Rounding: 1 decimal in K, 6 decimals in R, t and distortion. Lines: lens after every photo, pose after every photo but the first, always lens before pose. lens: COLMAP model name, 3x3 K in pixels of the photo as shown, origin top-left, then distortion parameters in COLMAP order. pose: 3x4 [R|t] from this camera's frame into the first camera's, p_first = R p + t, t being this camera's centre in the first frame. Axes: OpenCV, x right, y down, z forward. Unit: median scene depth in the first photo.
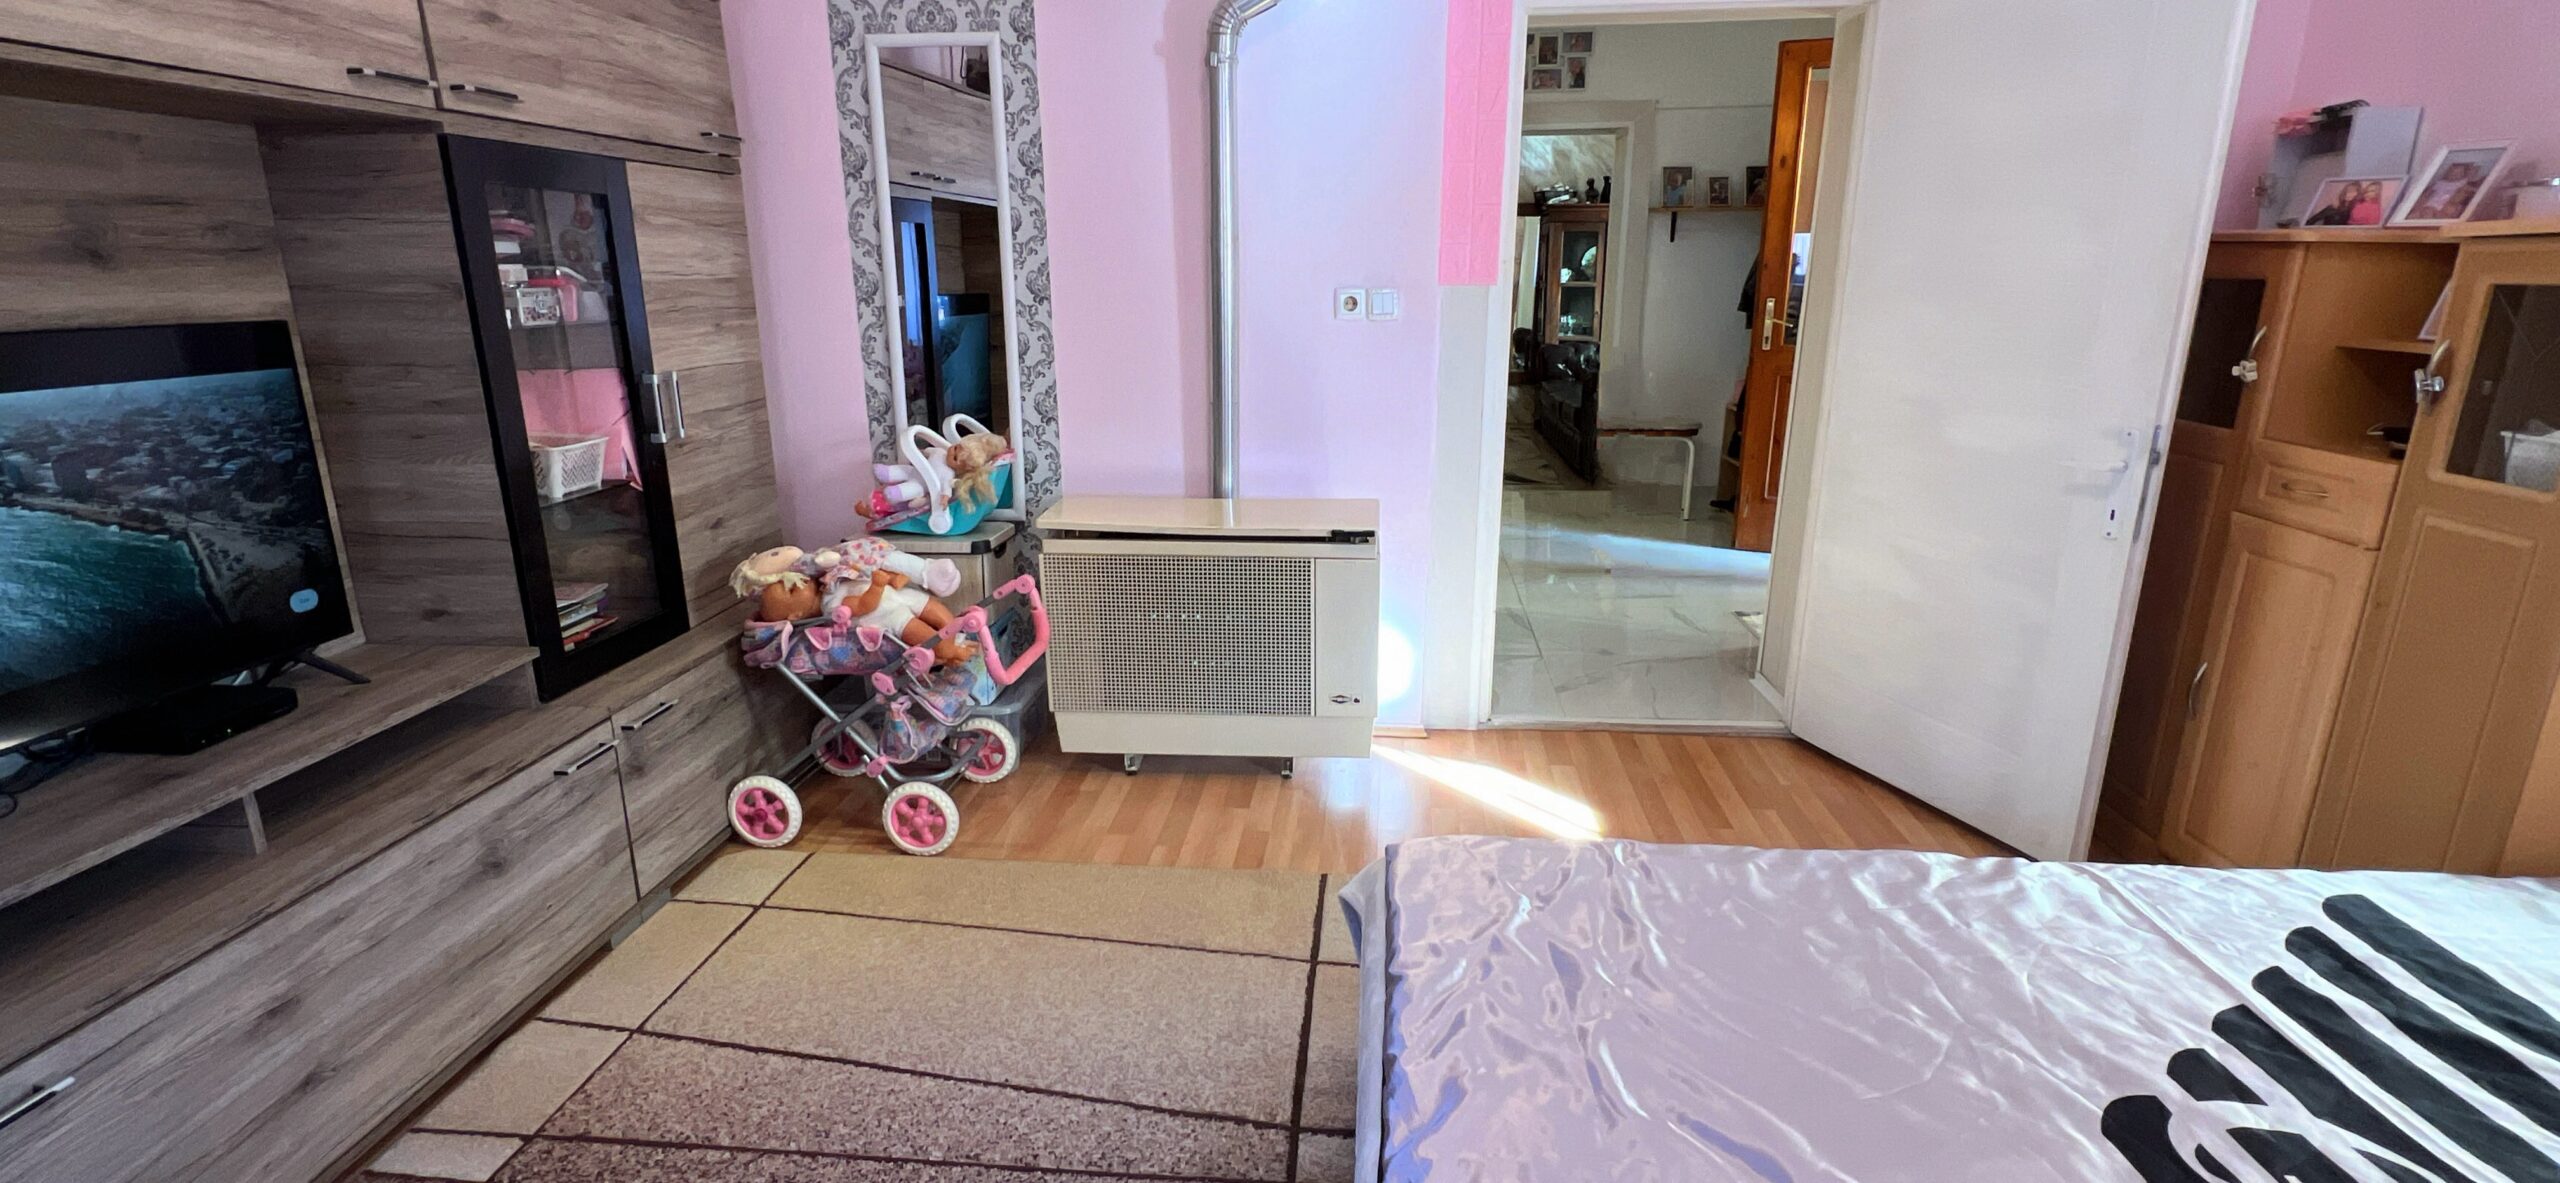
lens RADIAL K [[1194.4, 0, 1287.5], [0, 1194.4, 585.6], [0, 0, 1]] dist [-0.004652, 0.001188]
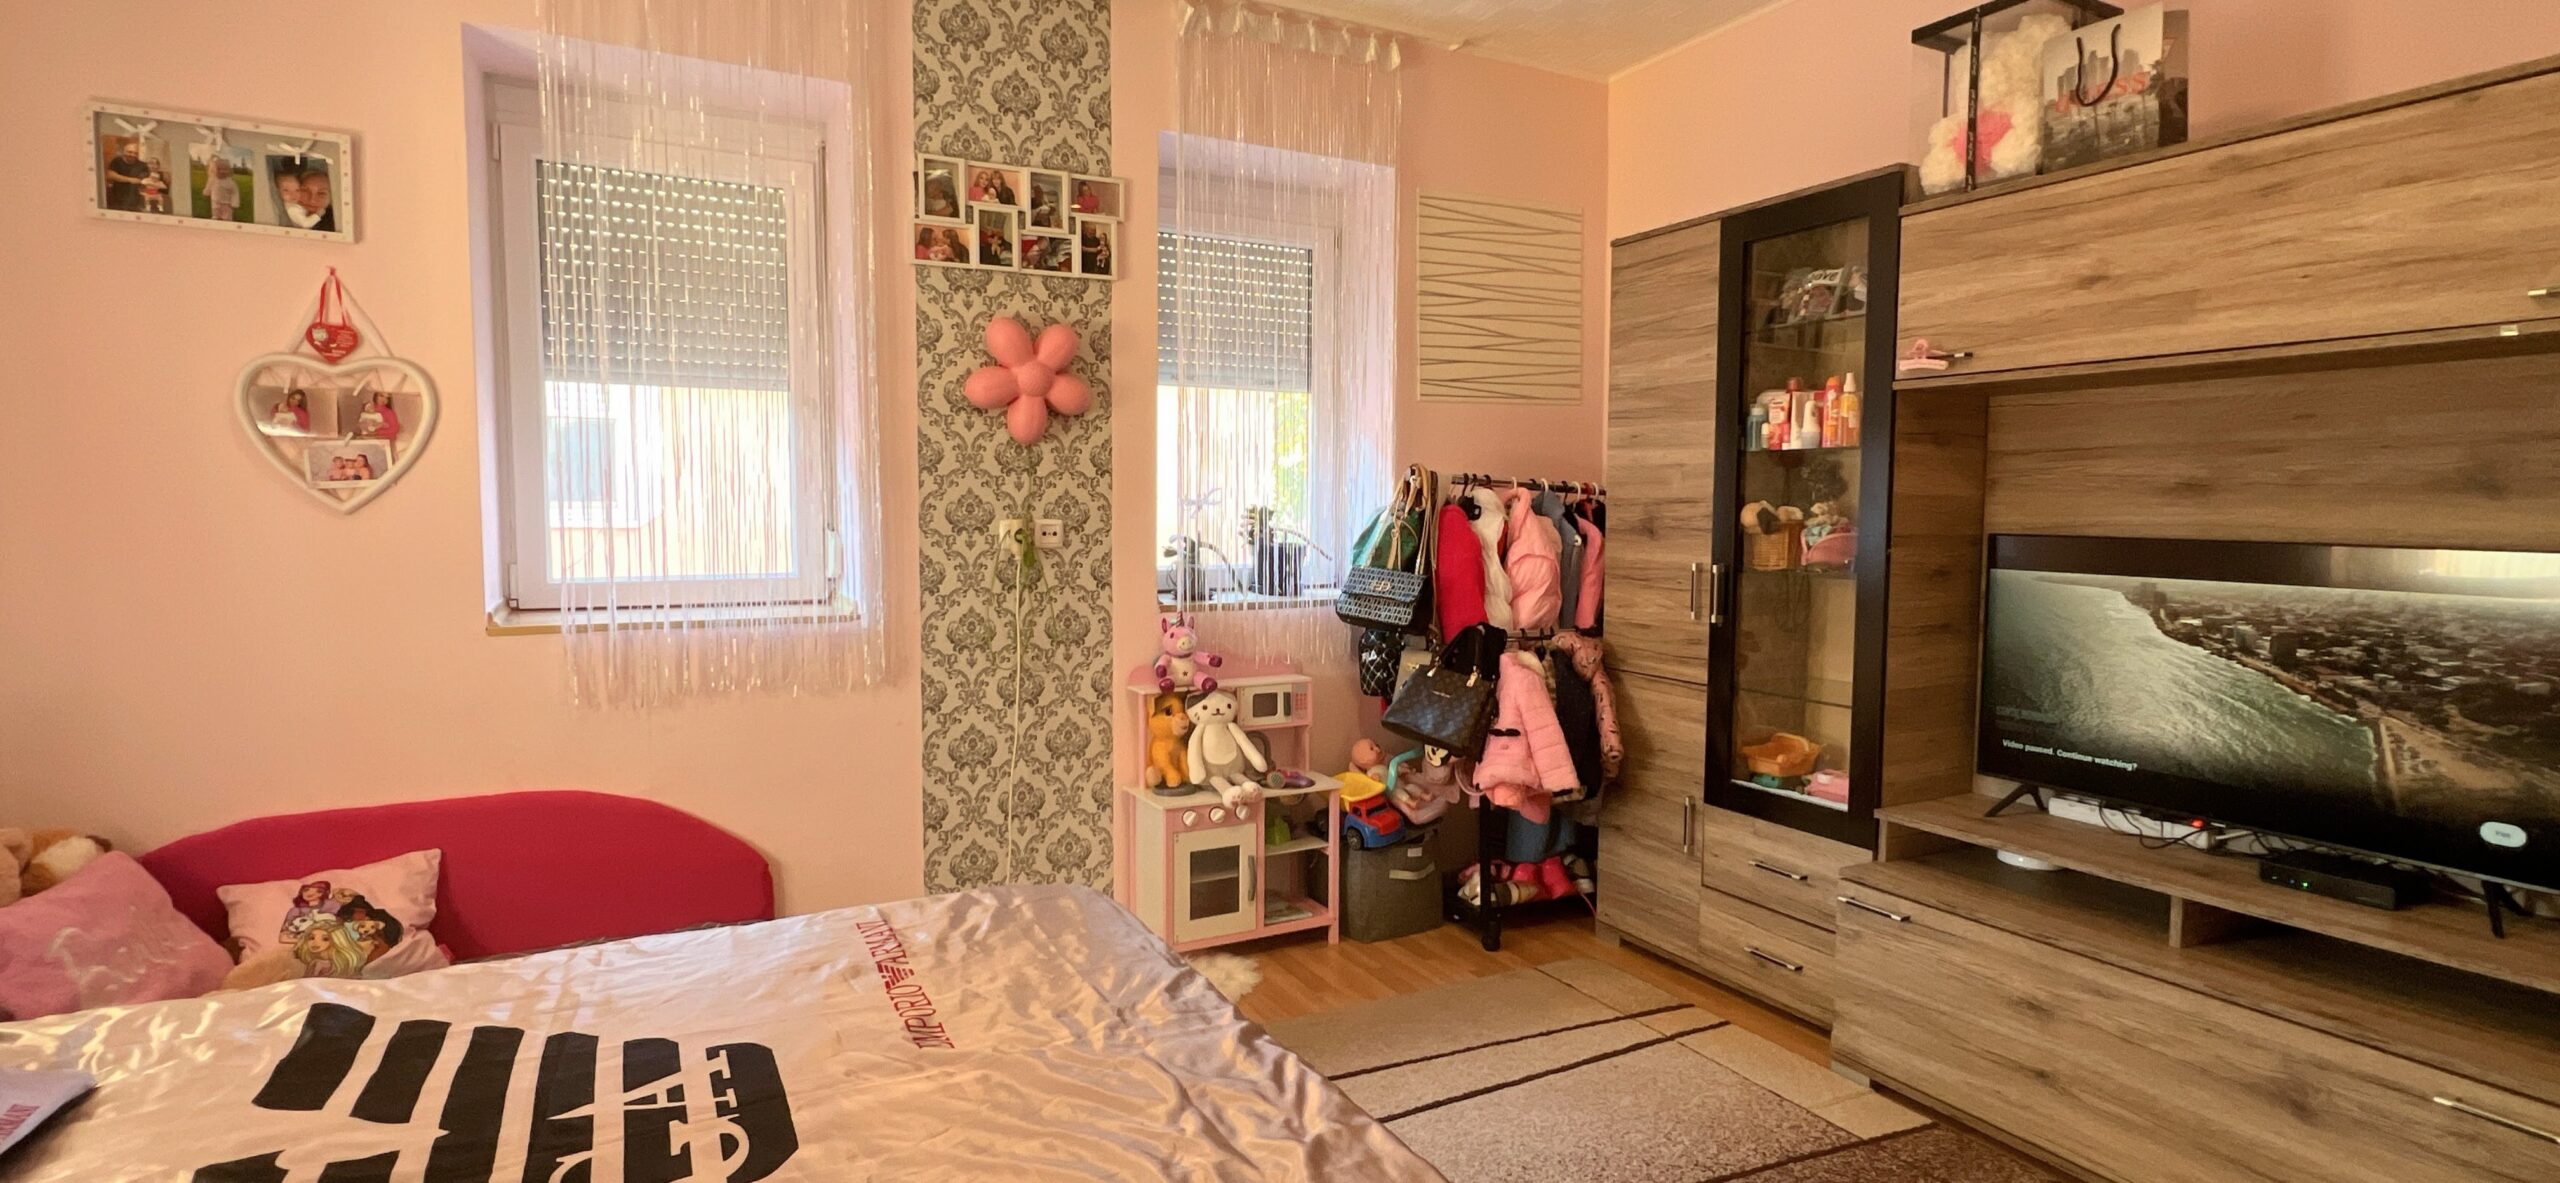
lens RADIAL K [[1194.4, 0, 1280.4], [0, 1194.4, 591.8], [0, 0, 1]] dist [-0.004652, 0.001188]
pose [[-0.844052, 0.041915, -0.534621, 0.580329], [-0.138666, 0.945976, 0.293090, -0.361035], [0.518023, 0.321517, -0.792640, 1.355877]]
